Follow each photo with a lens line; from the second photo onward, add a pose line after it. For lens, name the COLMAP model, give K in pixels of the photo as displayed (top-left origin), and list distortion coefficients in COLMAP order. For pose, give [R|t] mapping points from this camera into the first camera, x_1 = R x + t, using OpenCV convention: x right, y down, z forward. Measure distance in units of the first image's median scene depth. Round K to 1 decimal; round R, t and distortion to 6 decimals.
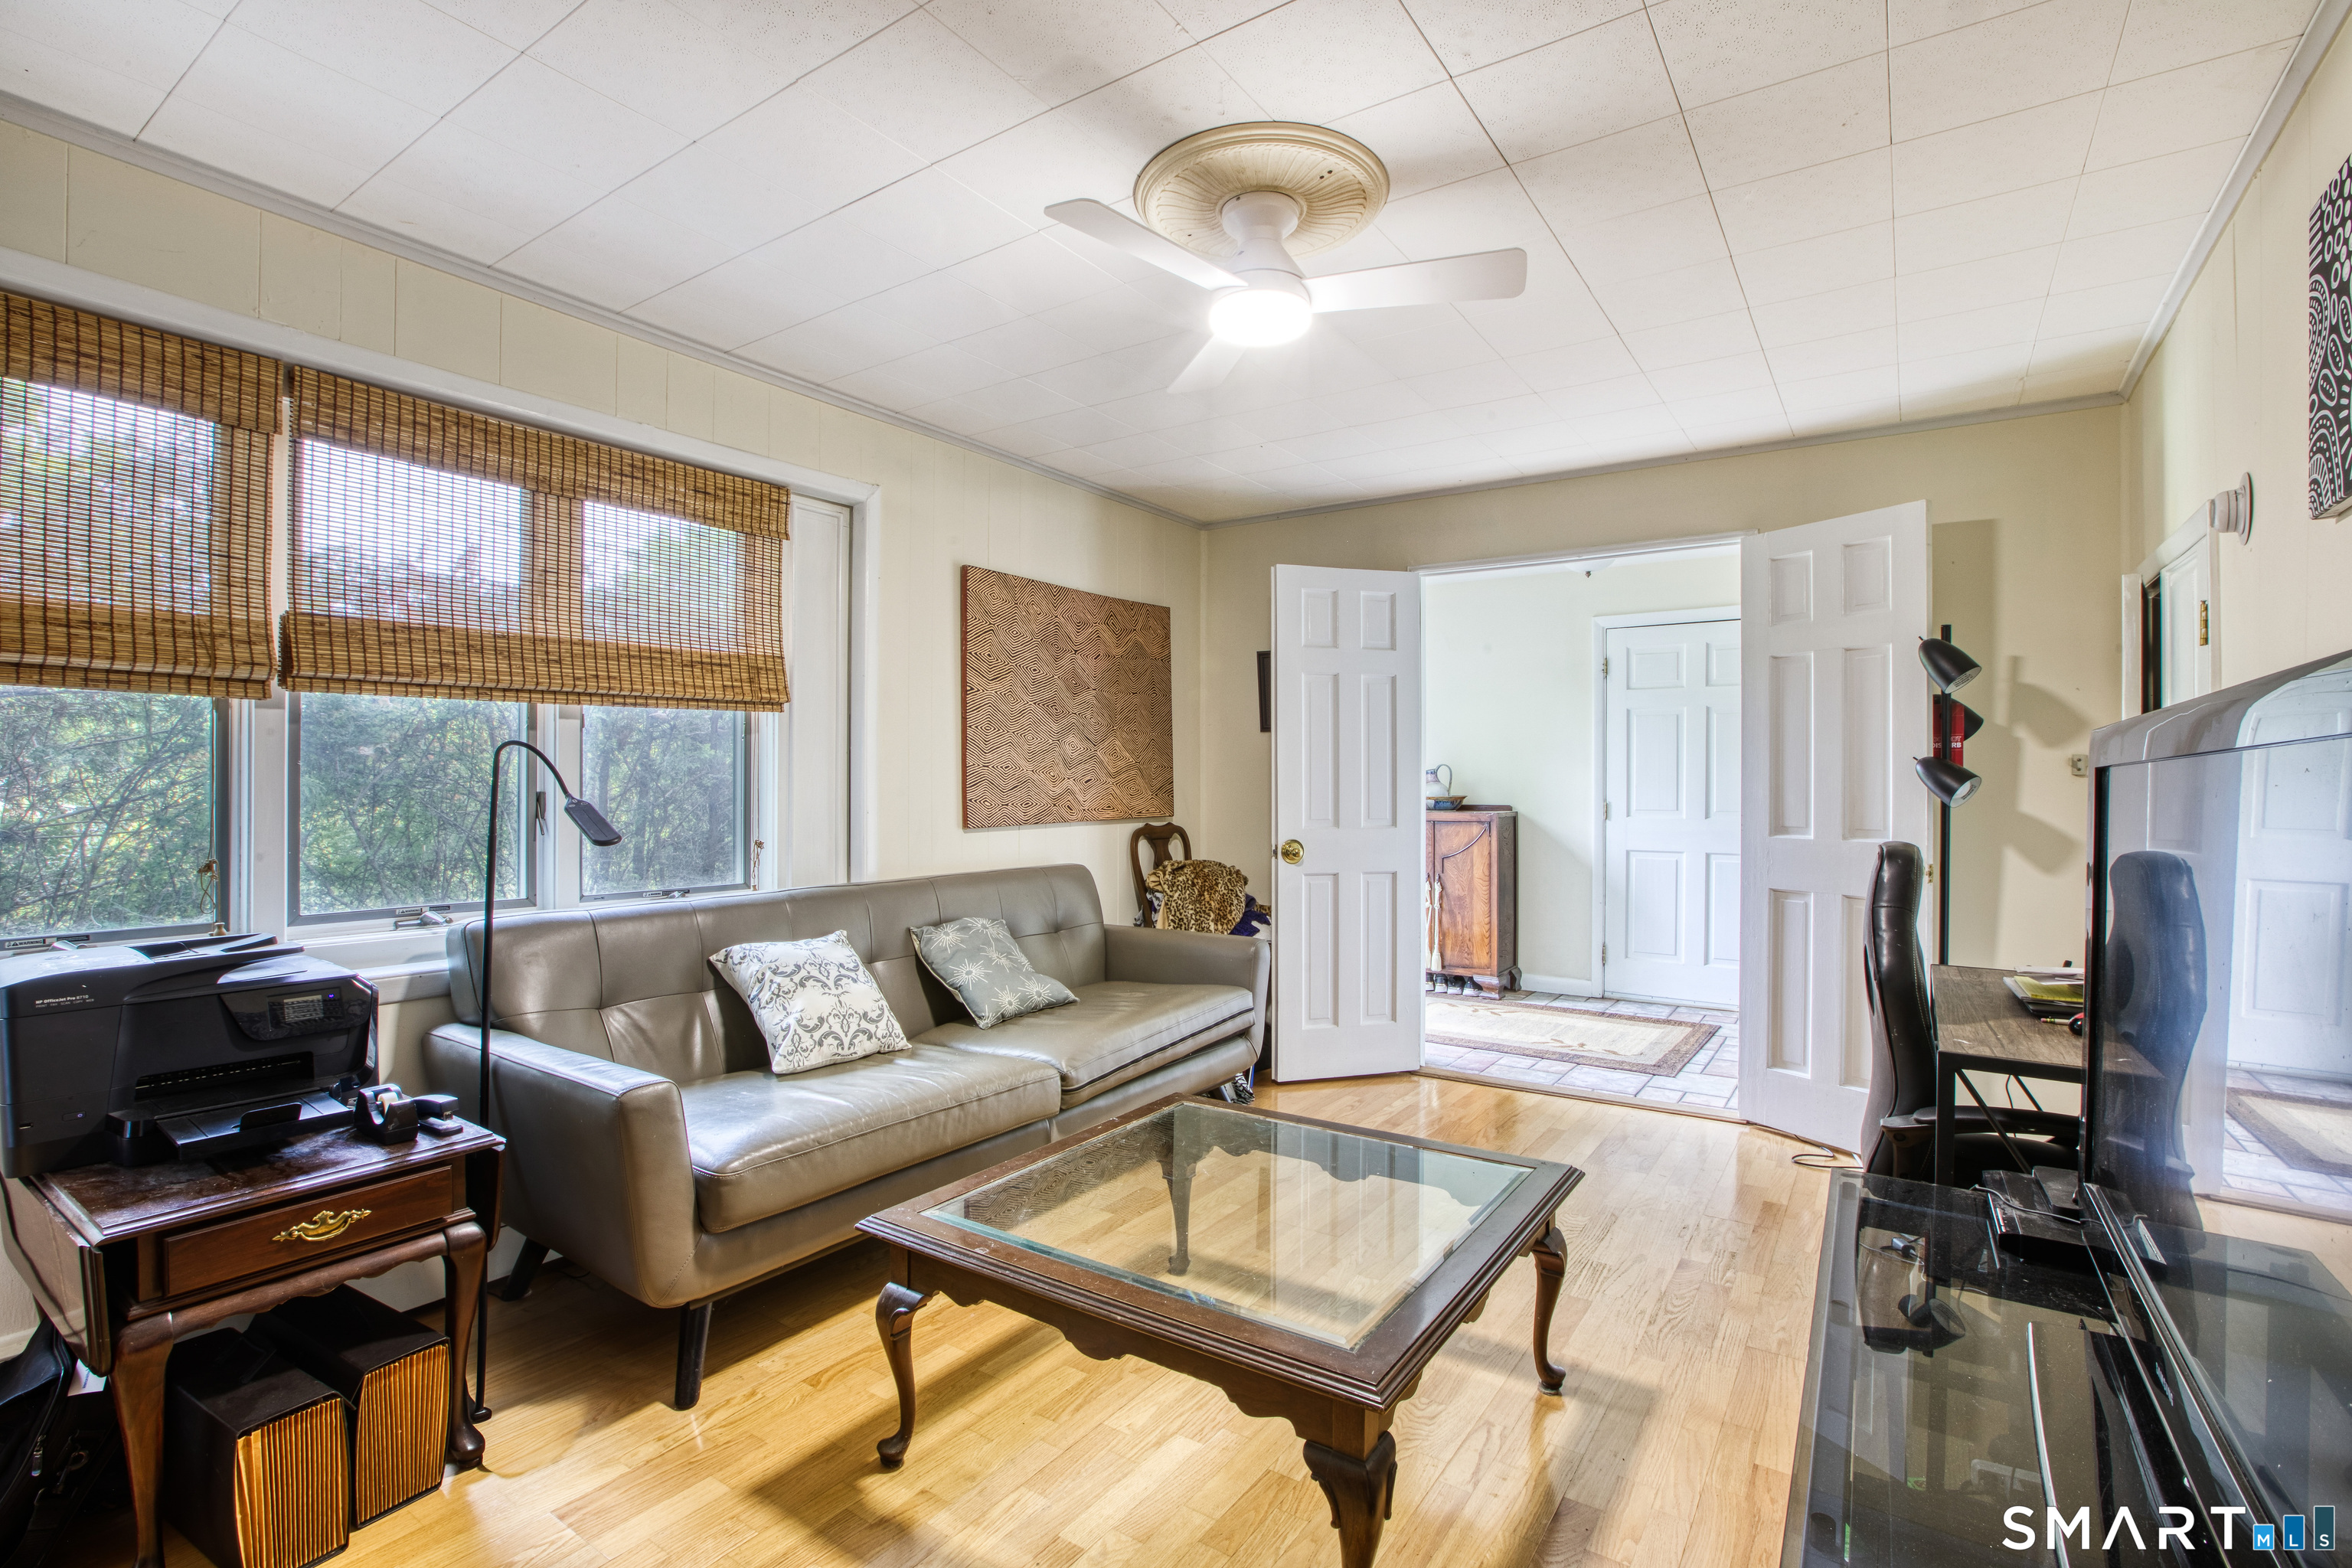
lens RADIAL K [[1082.6, 0, 1184.1], [0, 1082.6, 783.7], [0, 0, 1]] dist [-0.043766, 0.011408]
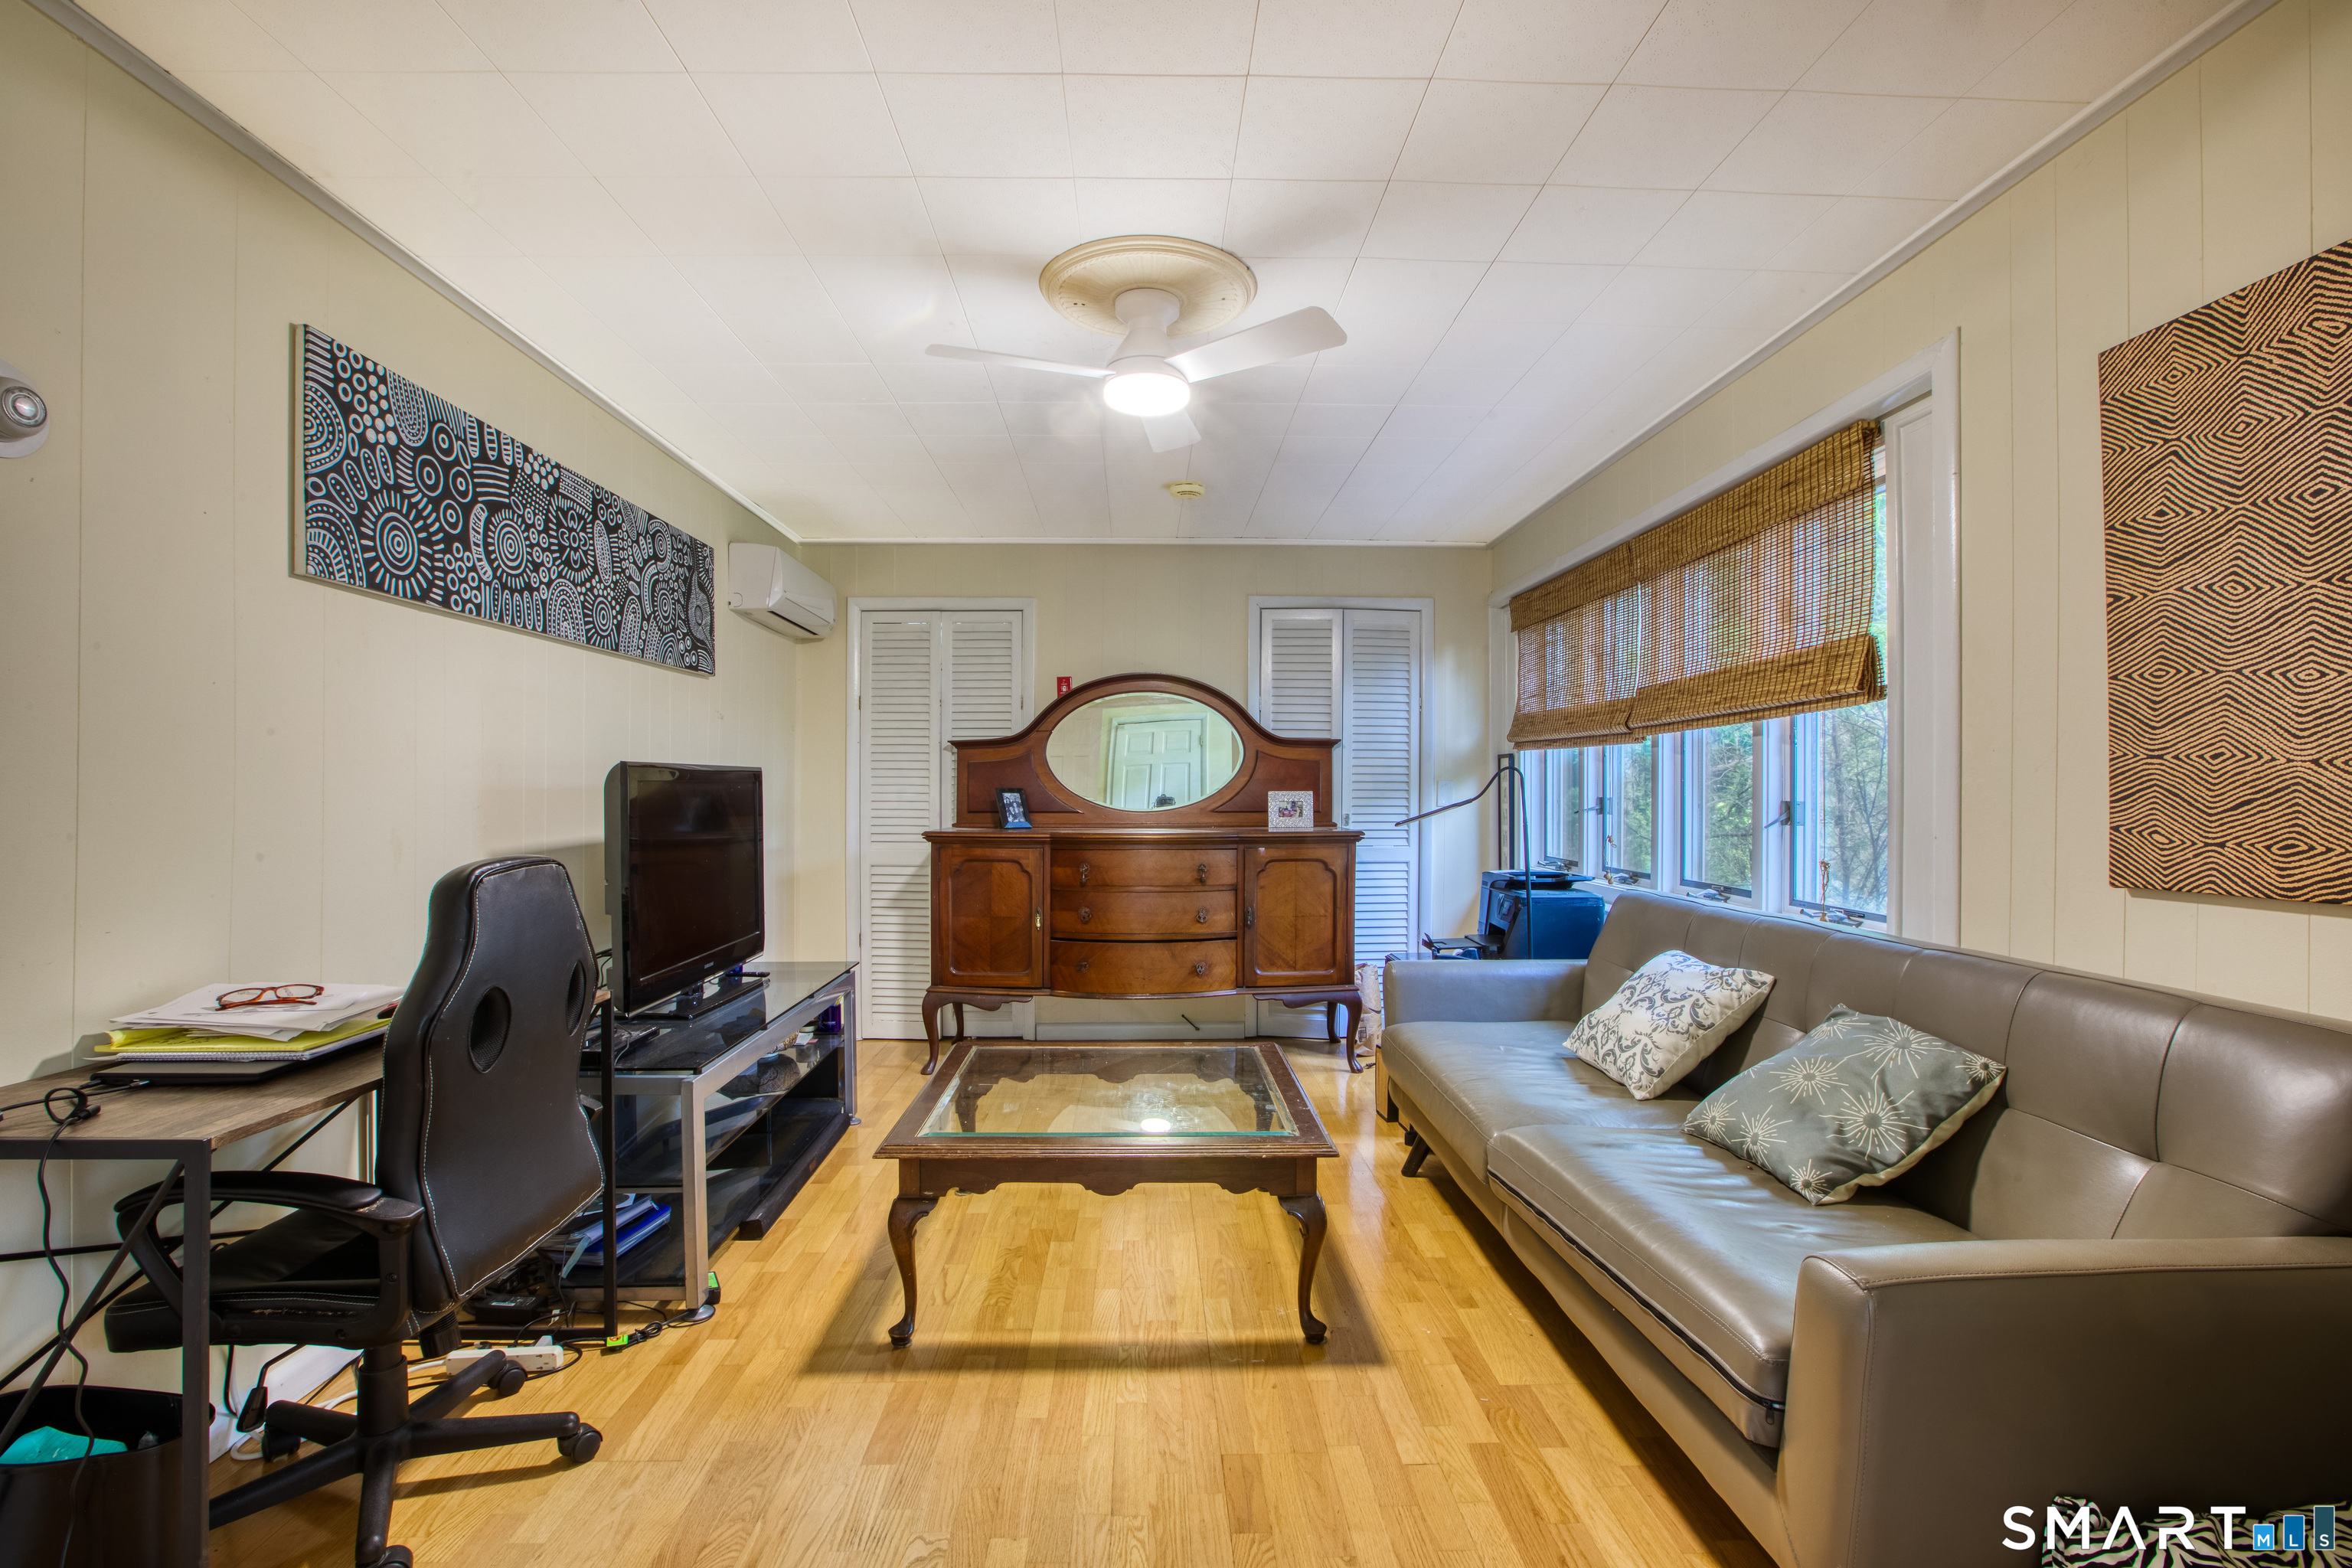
lens RADIAL K [[1082.6, 0, 1184.1], [0, 1082.6, 783.7], [0, 0, 1]] dist [-0.043766, 0.011408]
pose [[-0.811886, -0.004535, -0.583799, 0.454433], [-0.000651, 0.999976, -0.006863, -0.001973], [0.583816, -0.005192, -0.811869, 1.246799]]
